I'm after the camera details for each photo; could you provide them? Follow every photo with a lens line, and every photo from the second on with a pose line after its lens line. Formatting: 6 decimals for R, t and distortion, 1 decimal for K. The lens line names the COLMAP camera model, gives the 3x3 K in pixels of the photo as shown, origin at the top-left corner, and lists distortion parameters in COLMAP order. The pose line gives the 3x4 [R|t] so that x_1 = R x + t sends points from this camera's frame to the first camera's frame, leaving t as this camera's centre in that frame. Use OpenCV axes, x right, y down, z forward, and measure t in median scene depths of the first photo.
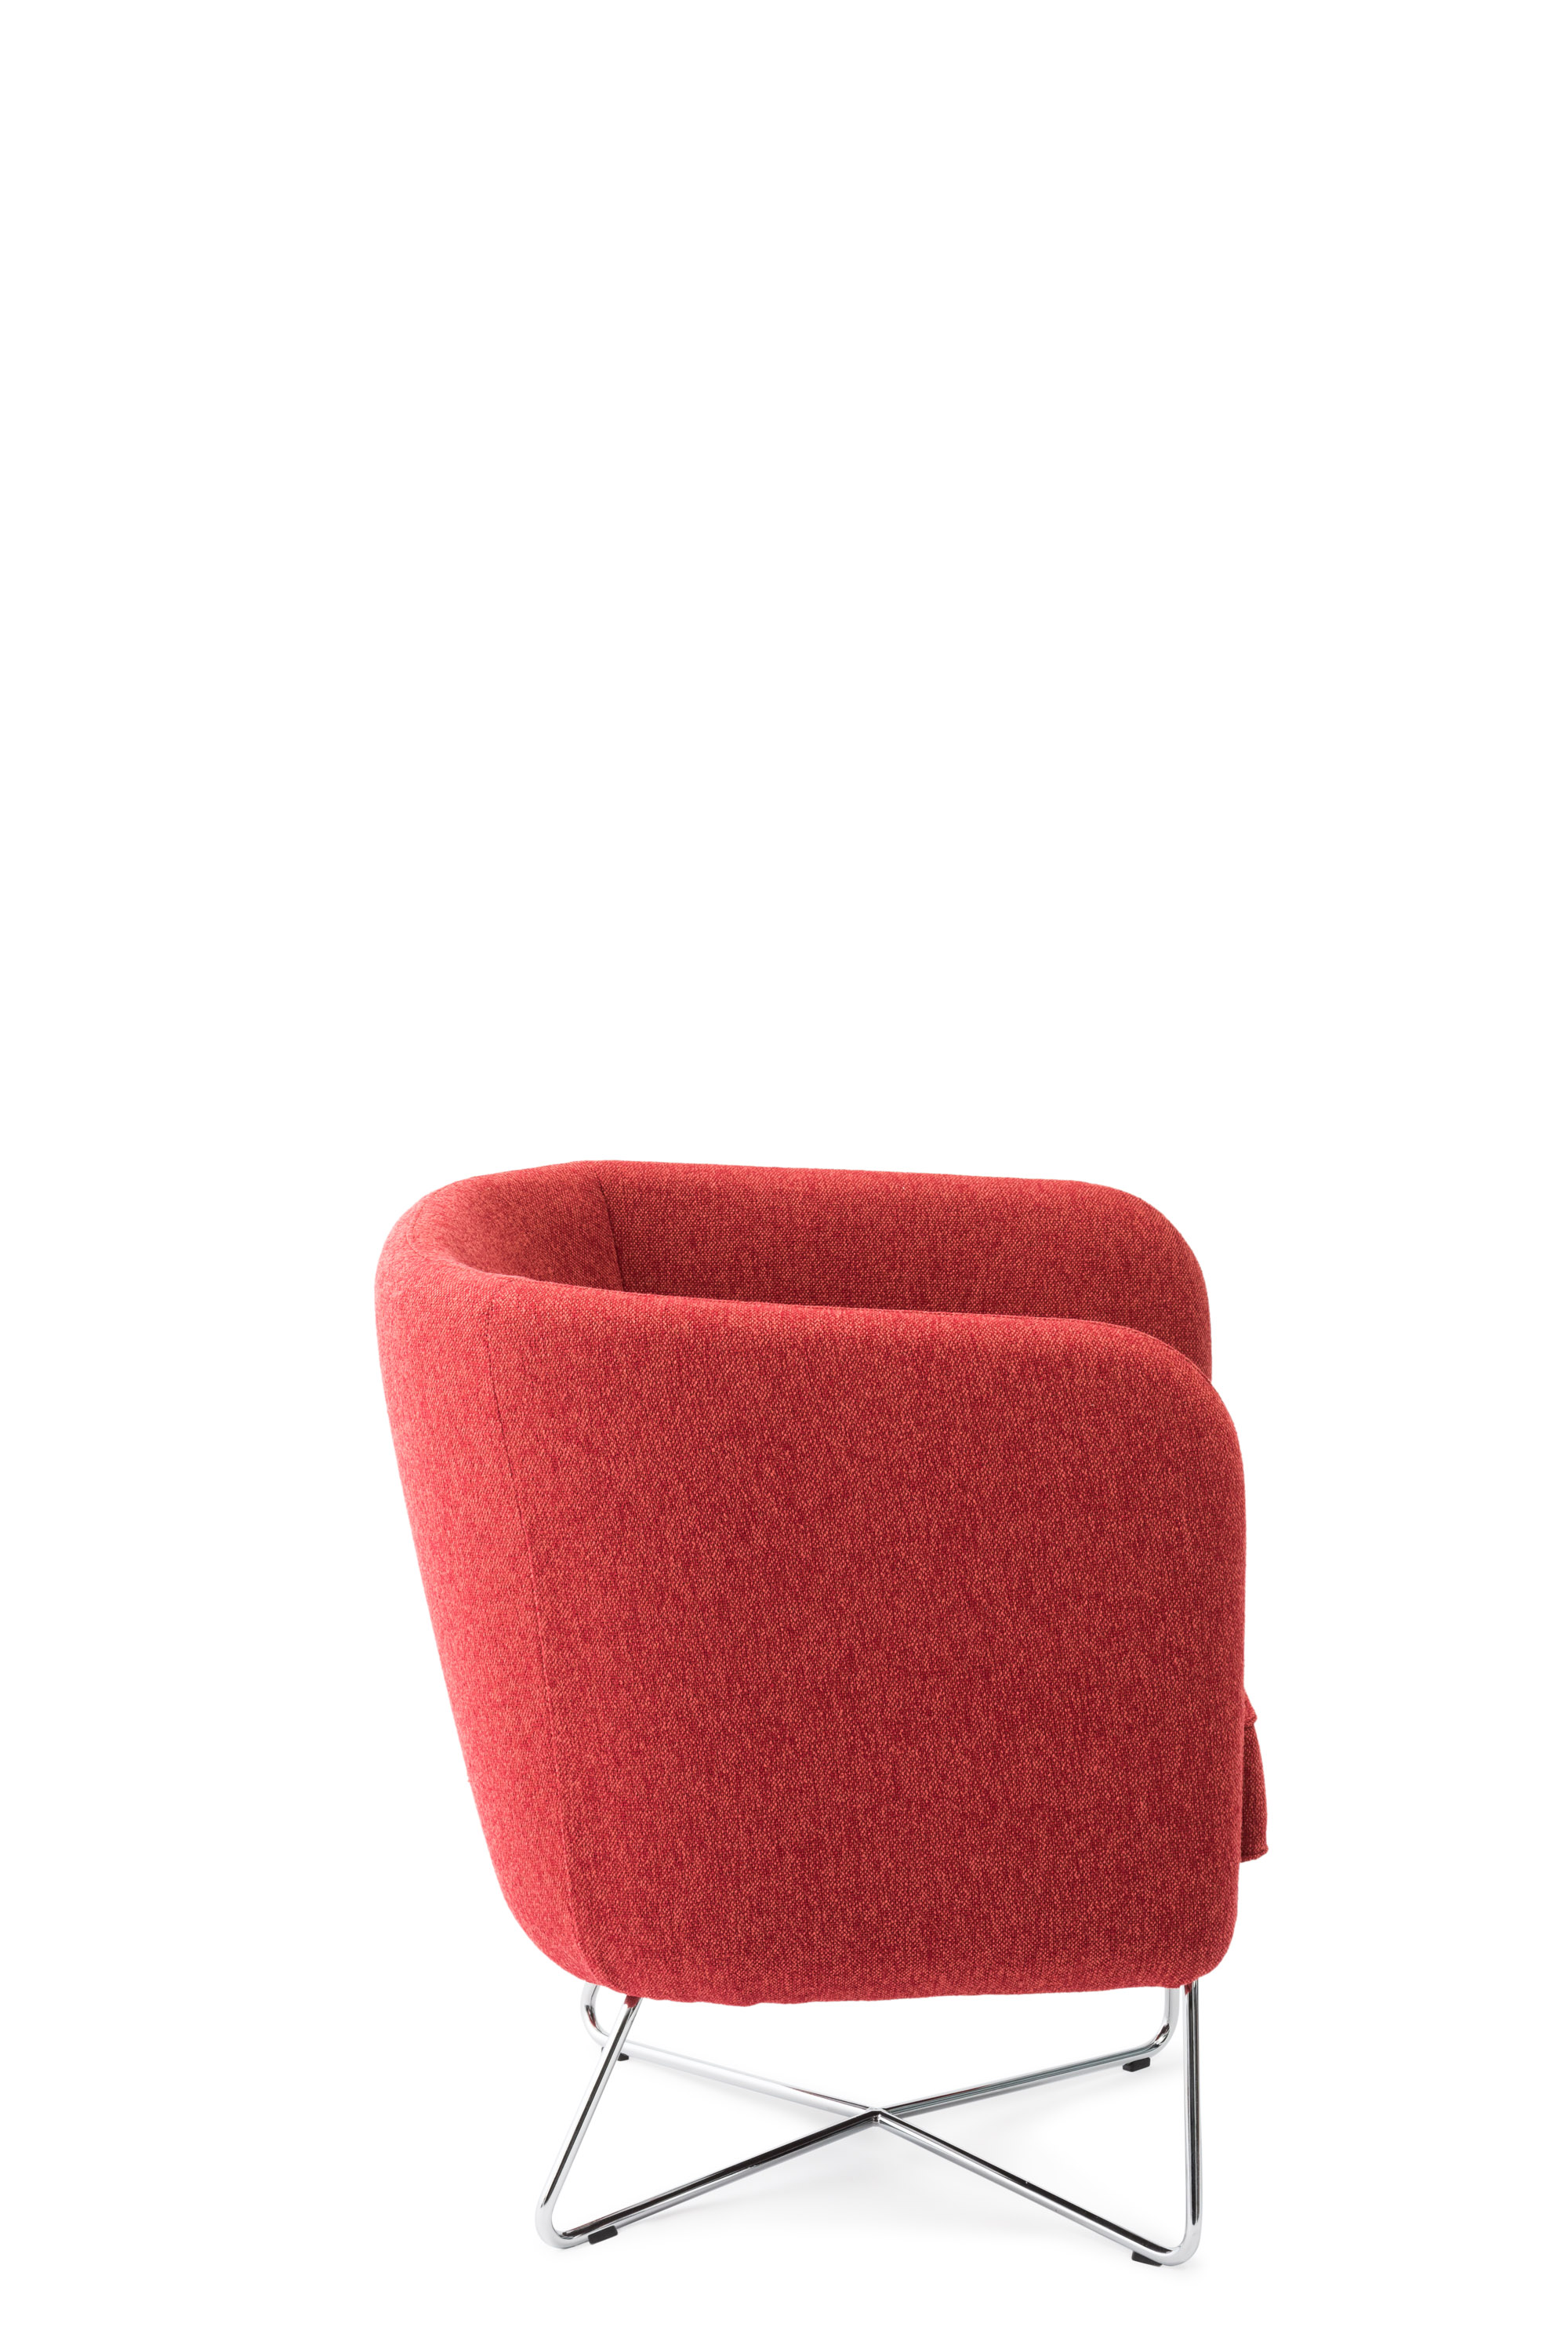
lens RADIAL K [[5782.7, 0, 779.9], [0, 5782.7, 1182.3], [0, 0, 1]] dist [0.063154, 0.000000]
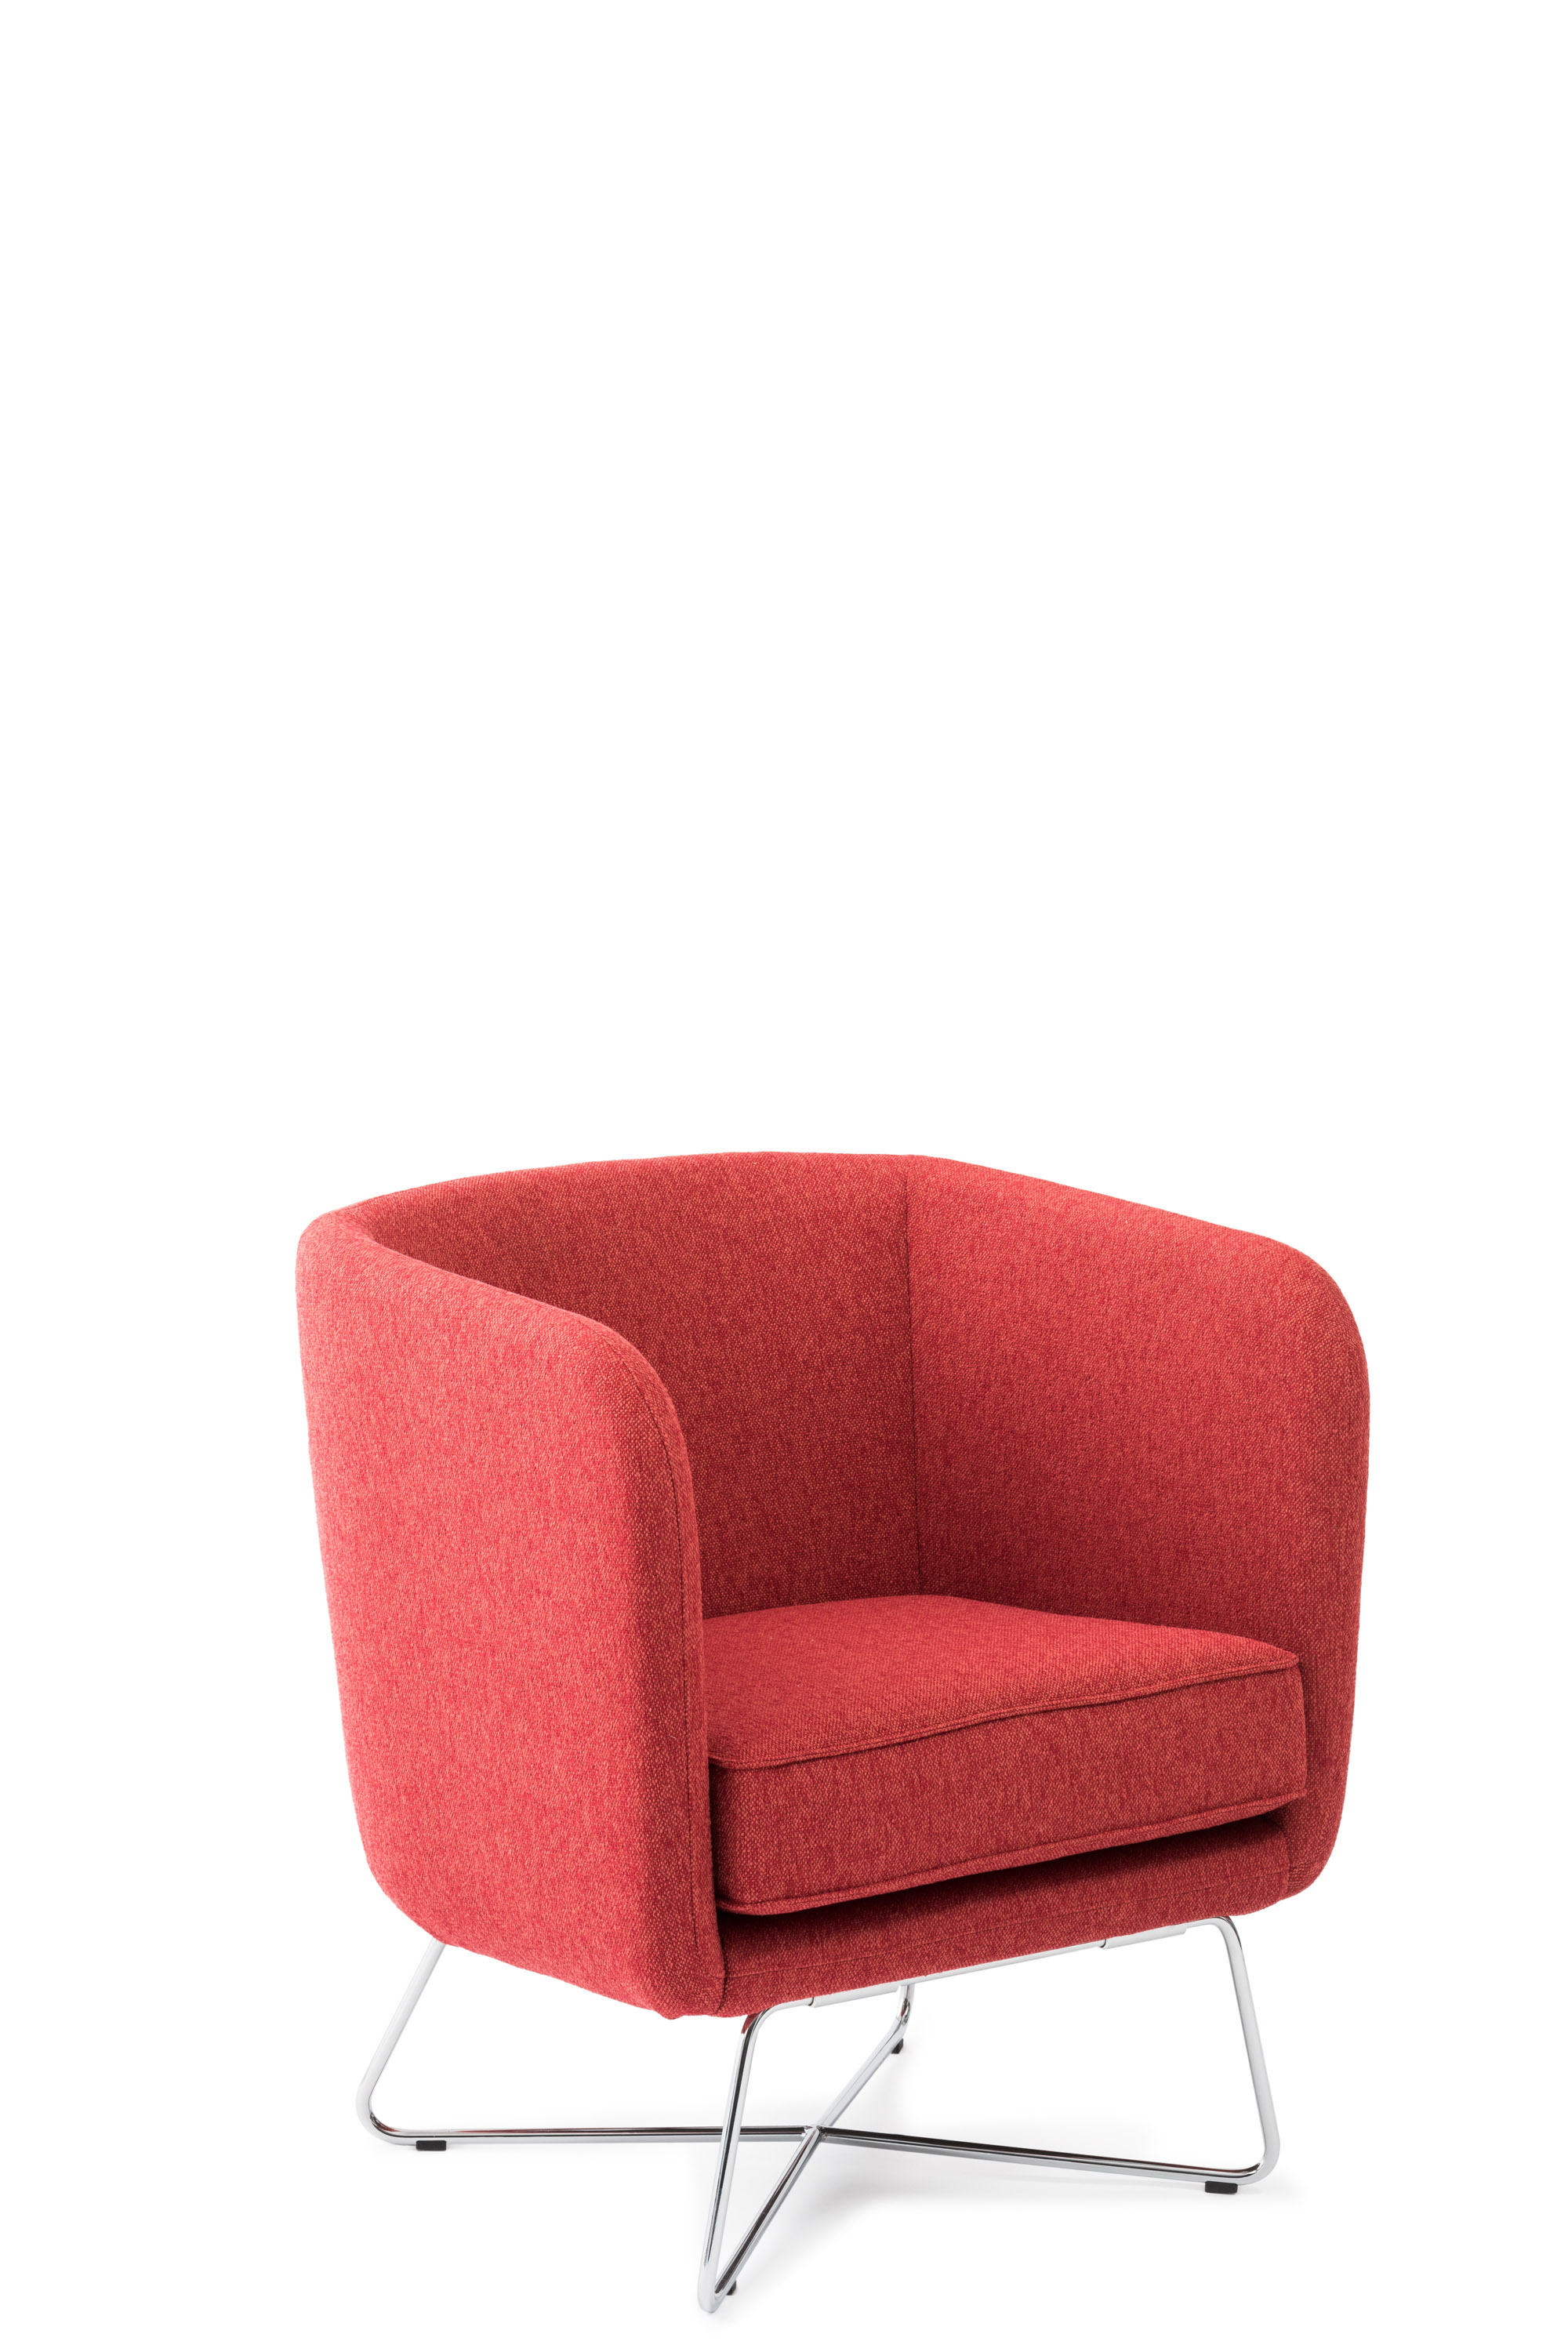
lens RADIAL K [[5782.7, 0, 776.3], [0, 5782.7, 1171.8], [0, 0, 1]] dist [0.063154, 0.000000]
pose [[0.605344, 0.115629, -0.787521, 0.844386], [-0.127029, 0.990745, 0.047824, -0.052109], [0.785762, 0.071088, 0.614430, 0.411306]]
